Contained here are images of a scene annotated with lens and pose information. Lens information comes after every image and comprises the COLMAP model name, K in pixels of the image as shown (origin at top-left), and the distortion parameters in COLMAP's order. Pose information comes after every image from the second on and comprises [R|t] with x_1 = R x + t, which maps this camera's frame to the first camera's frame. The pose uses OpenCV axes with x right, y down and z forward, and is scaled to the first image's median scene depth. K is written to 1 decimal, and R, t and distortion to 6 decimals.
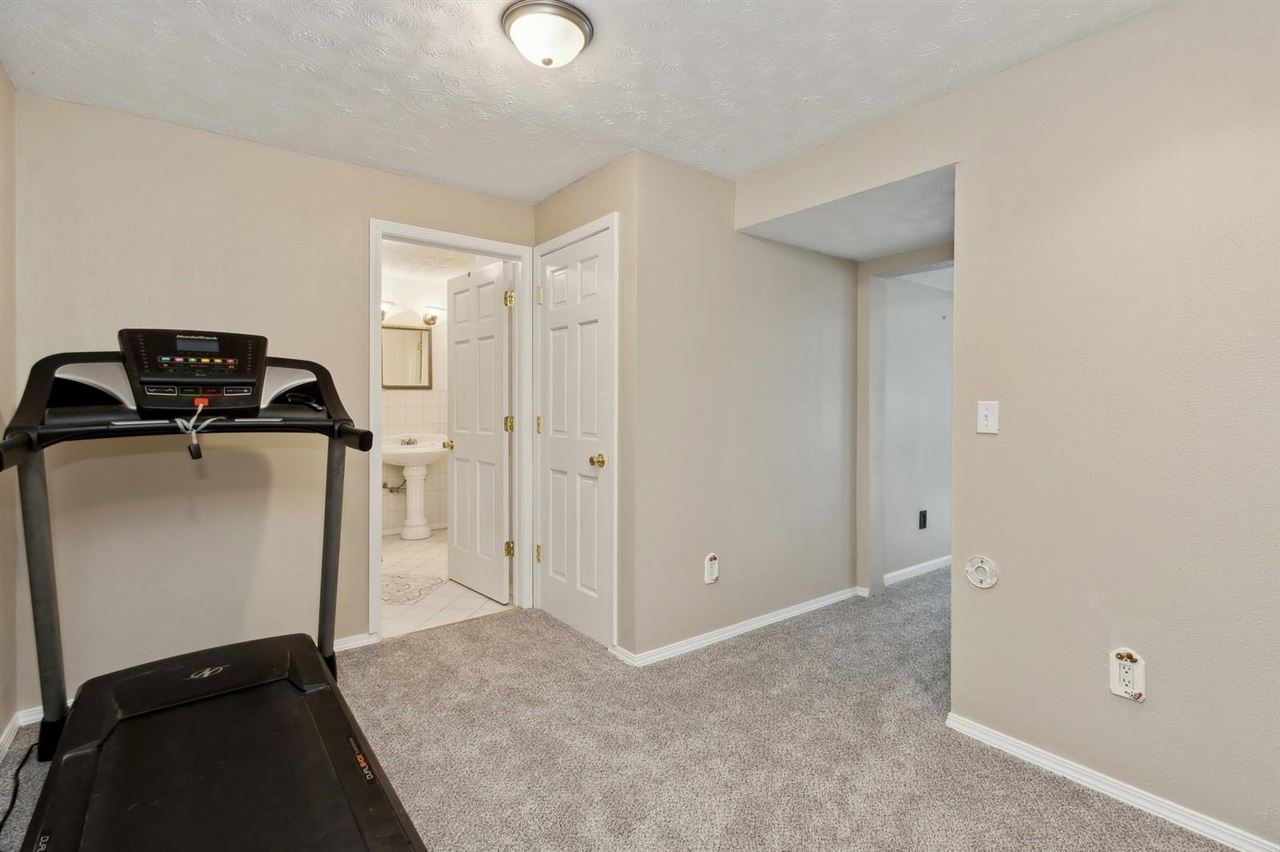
lens RADIAL K [[612.9, 0, 639.9], [0, 612.9, 414.3], [0, 0, 1]] dist [0.014846, -0.000176]
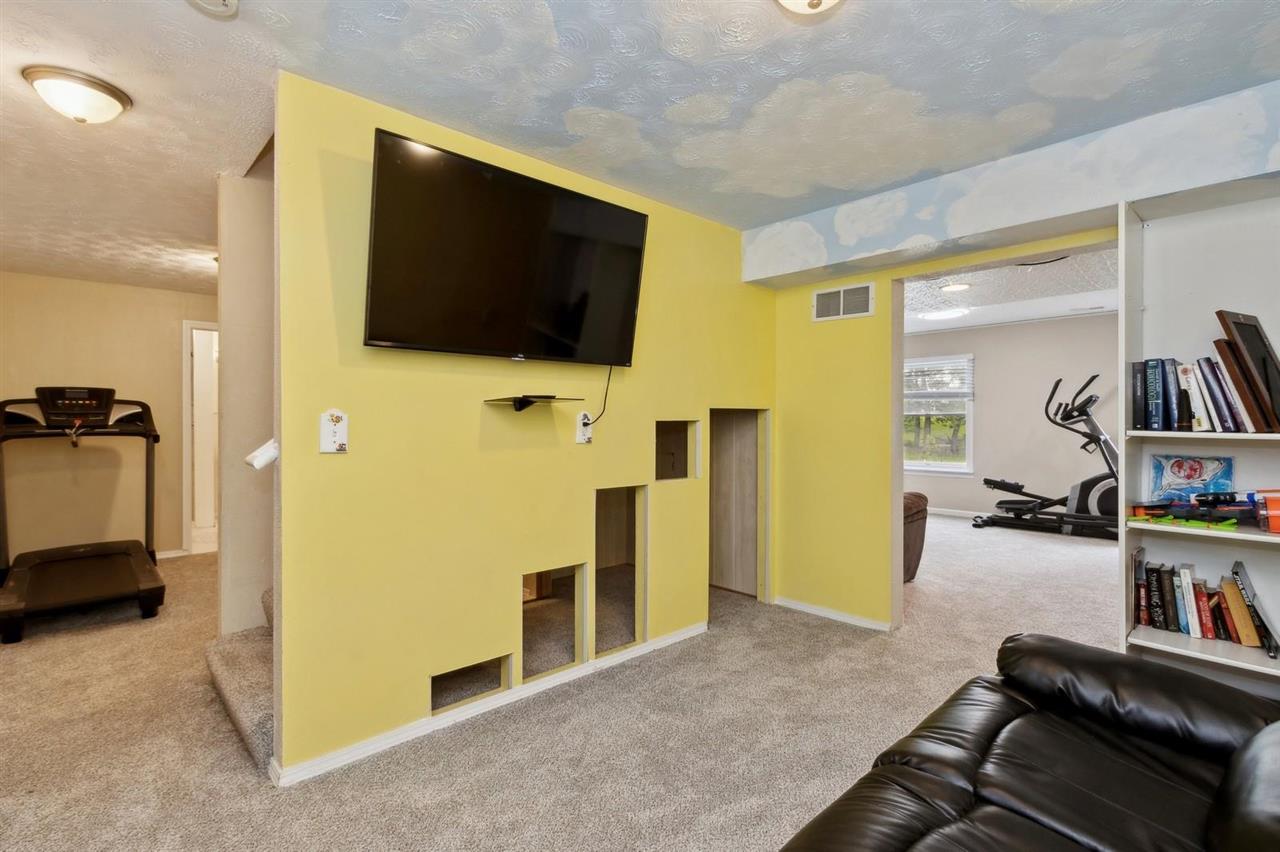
lens RADIAL K [[612.9, 0, 632.9], [0, 612.9, 425.3], [0, 0, 1]] dist [0.014846, -0.000176]
pose [[0.994857, -0.004618, 0.101179, 0.968704], [0.005927, 0.999903, -0.012642, 0.029922], [-0.101111, 0.013177, 0.994788, -1.310700]]
